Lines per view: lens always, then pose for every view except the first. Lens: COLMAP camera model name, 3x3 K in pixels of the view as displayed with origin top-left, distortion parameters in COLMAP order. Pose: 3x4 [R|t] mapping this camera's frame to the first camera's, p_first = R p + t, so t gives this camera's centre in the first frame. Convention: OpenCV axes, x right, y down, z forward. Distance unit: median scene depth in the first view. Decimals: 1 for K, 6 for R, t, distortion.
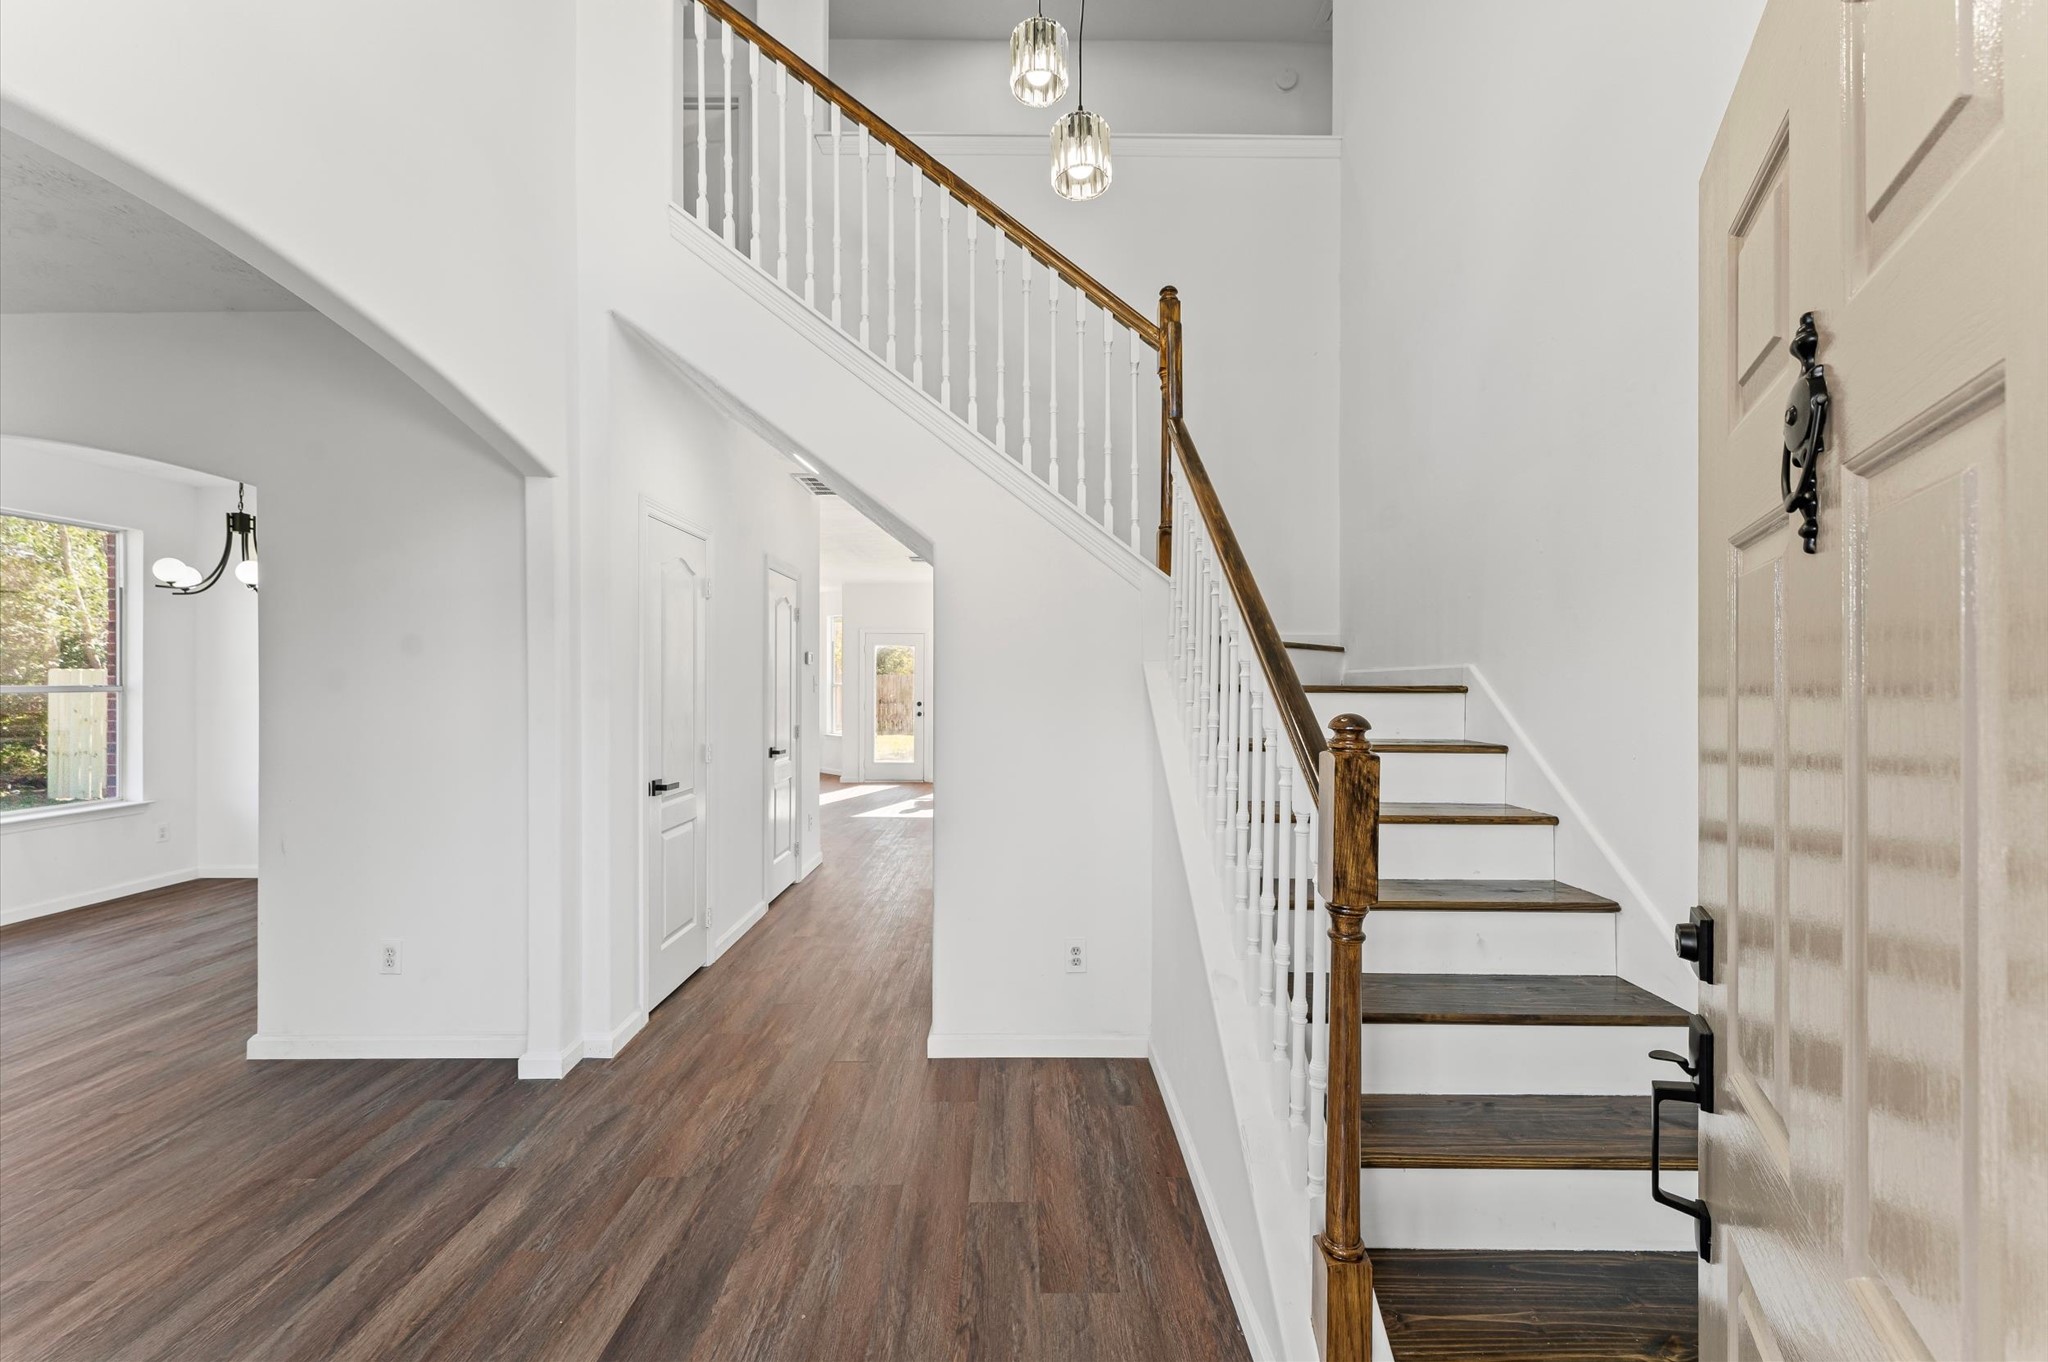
lens RADIAL K [[820.5, 0, 1005.6], [0, 820.5, 682.0], [0, 0, 1]] dist [-0.001903, -0.000767]
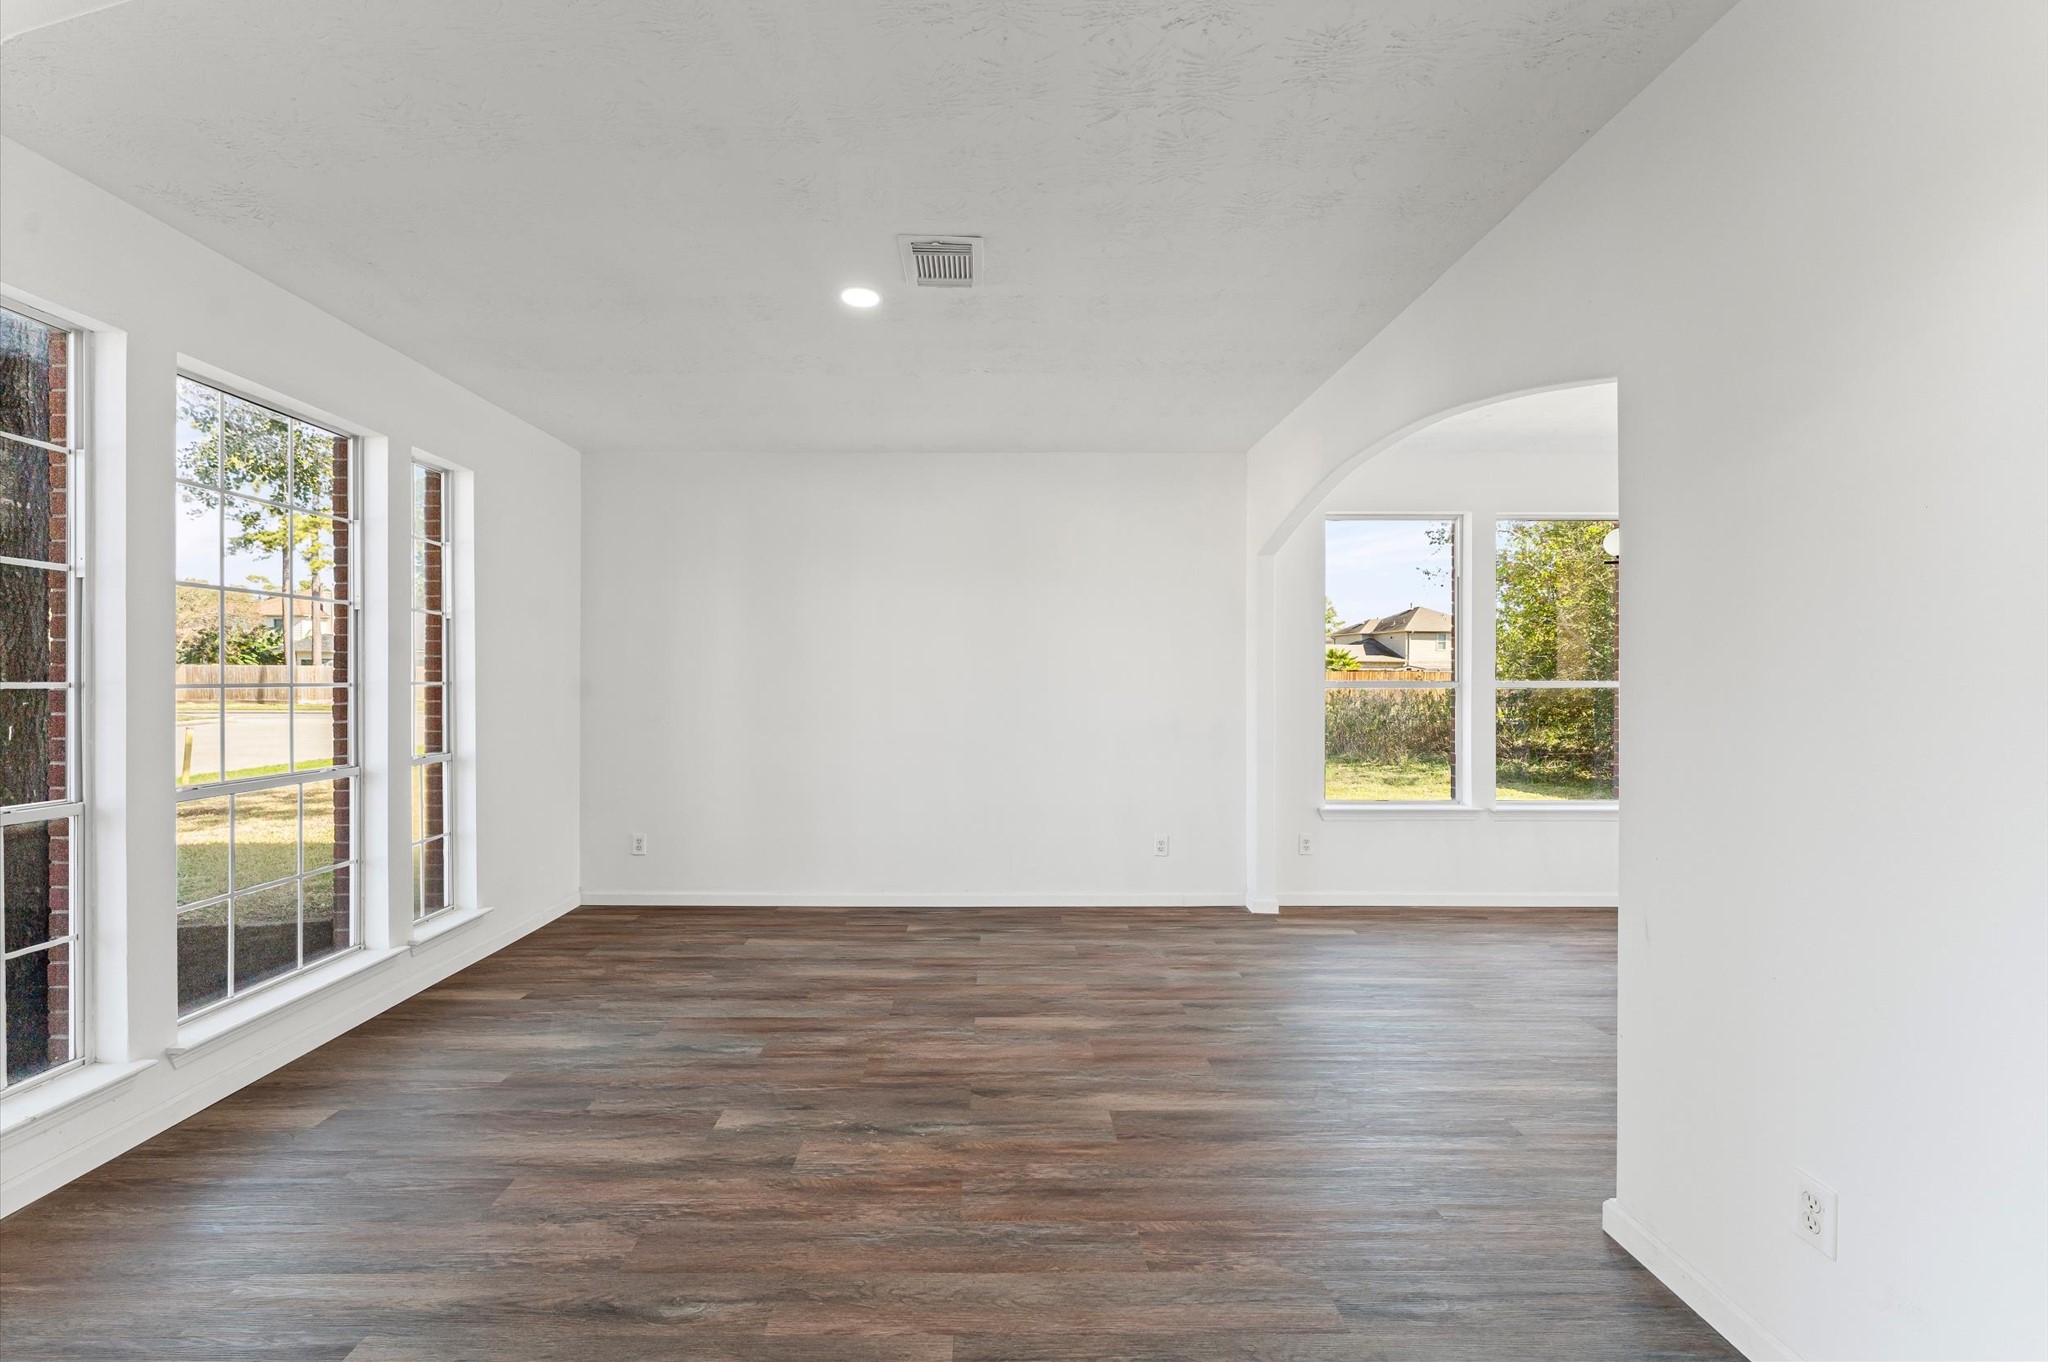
lens RADIAL K [[820.5, 0, 950.0], [0, 820.5, 677.5], [0, 0, 1]] dist [-0.001903, -0.000767]
pose [[-0.009741, -0.007213, -0.999927, -0.260881], [0.012232, 0.999898, -0.007332, -0.014590], [0.999878, -0.012303, -0.009652, 0.545318]]
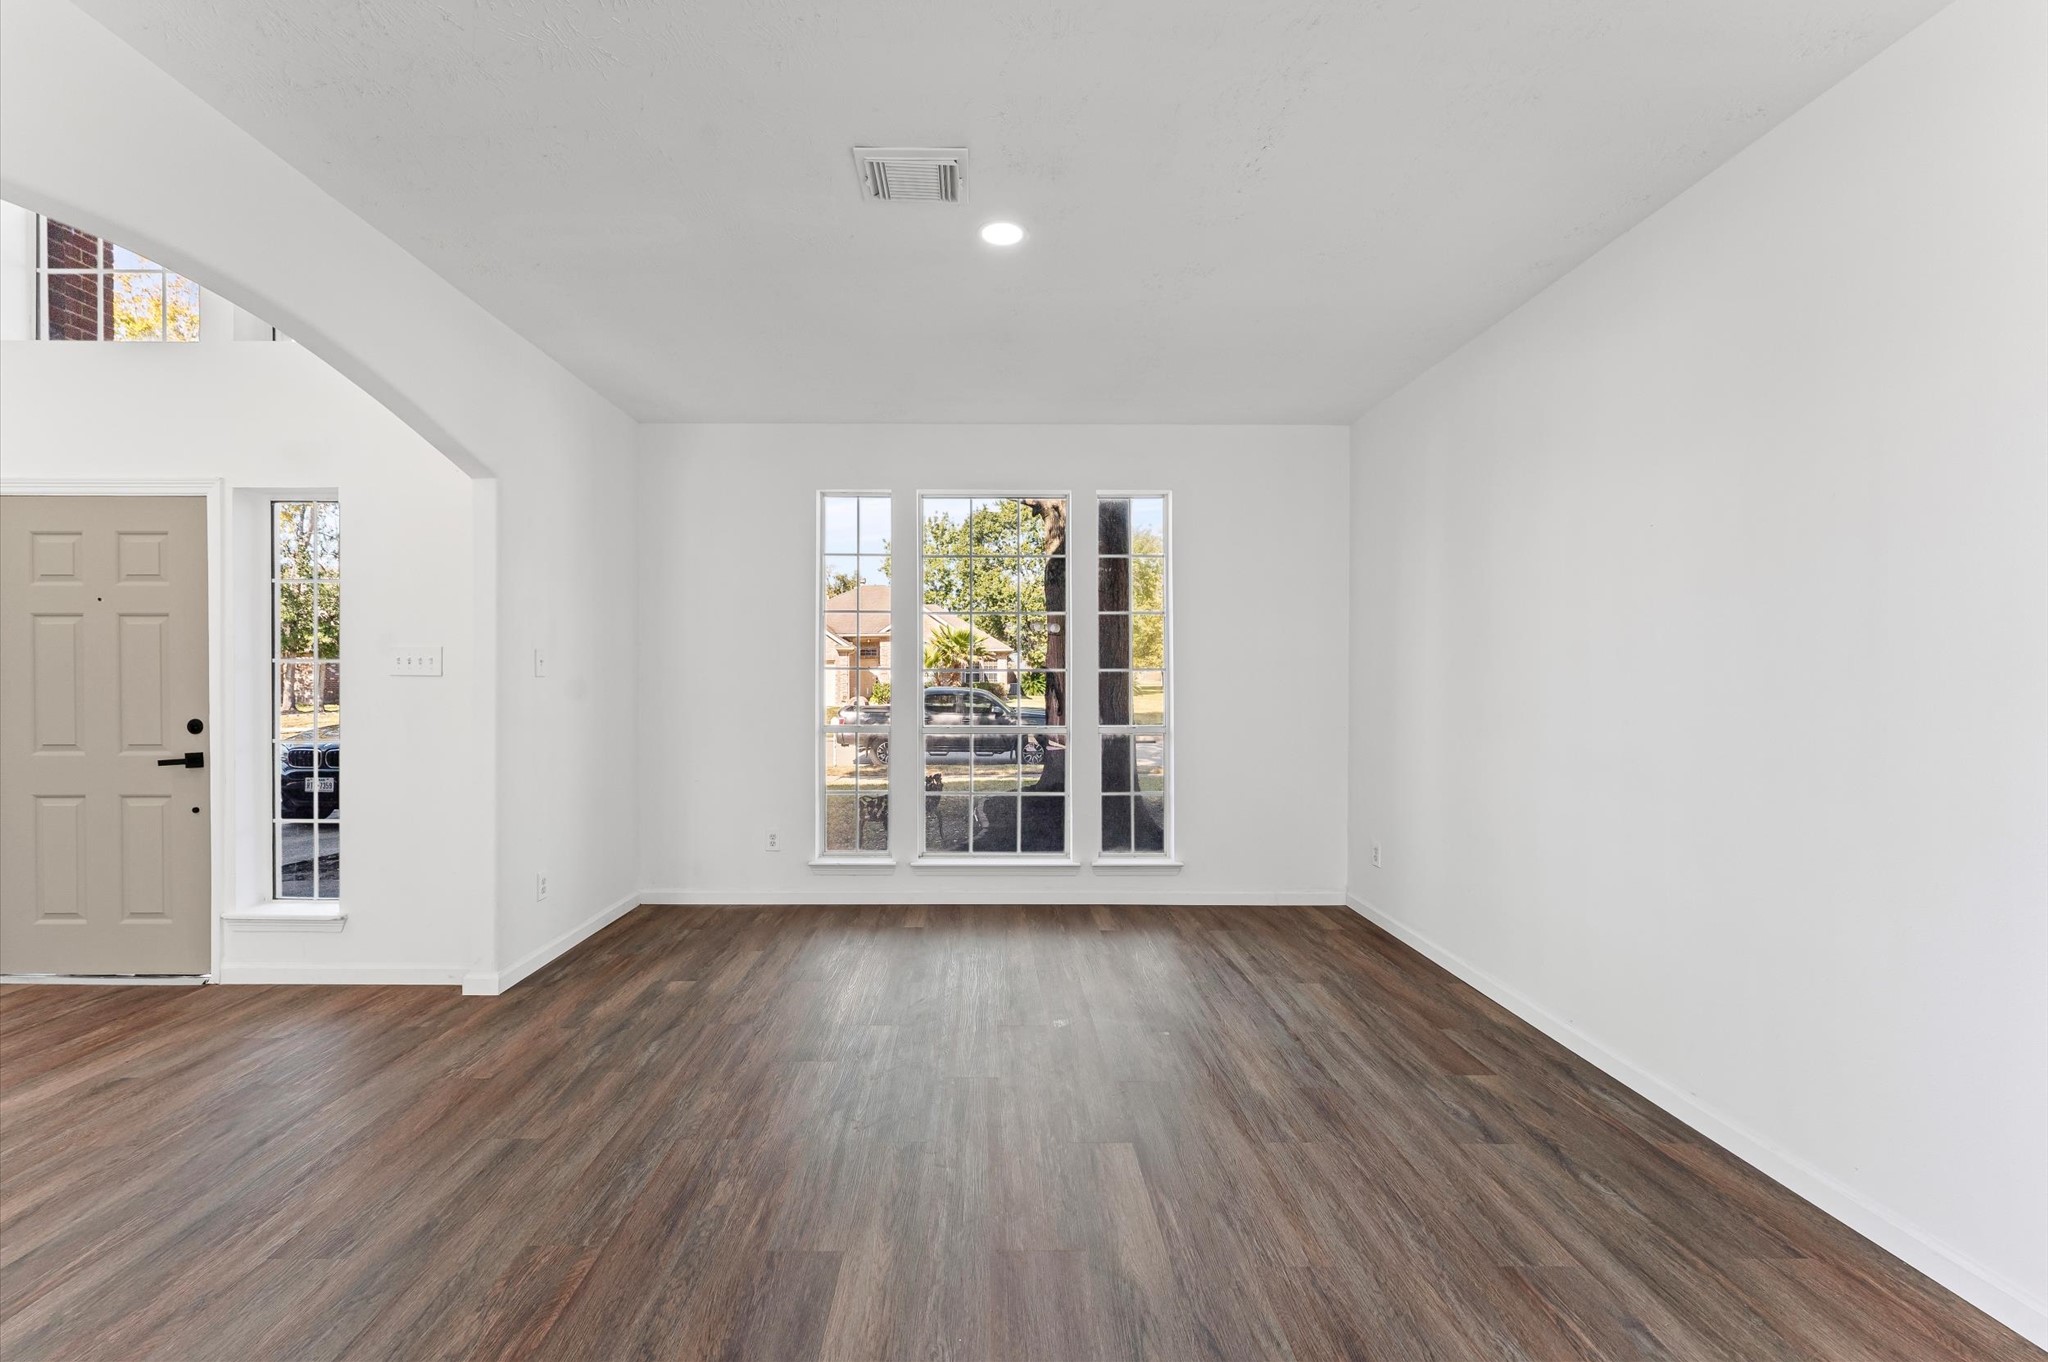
lens RADIAL K [[820.5, 0, 1037.6], [0, 820.5, 680.2], [0, 0, 1]] dist [-0.001903, -0.000767]
pose [[-0.998821, 0.000194, -0.048535, -1.465174], [0.001140, 0.999810, -0.019466, 0.030625], [0.048522, -0.019498, -0.998632, 1.502386]]
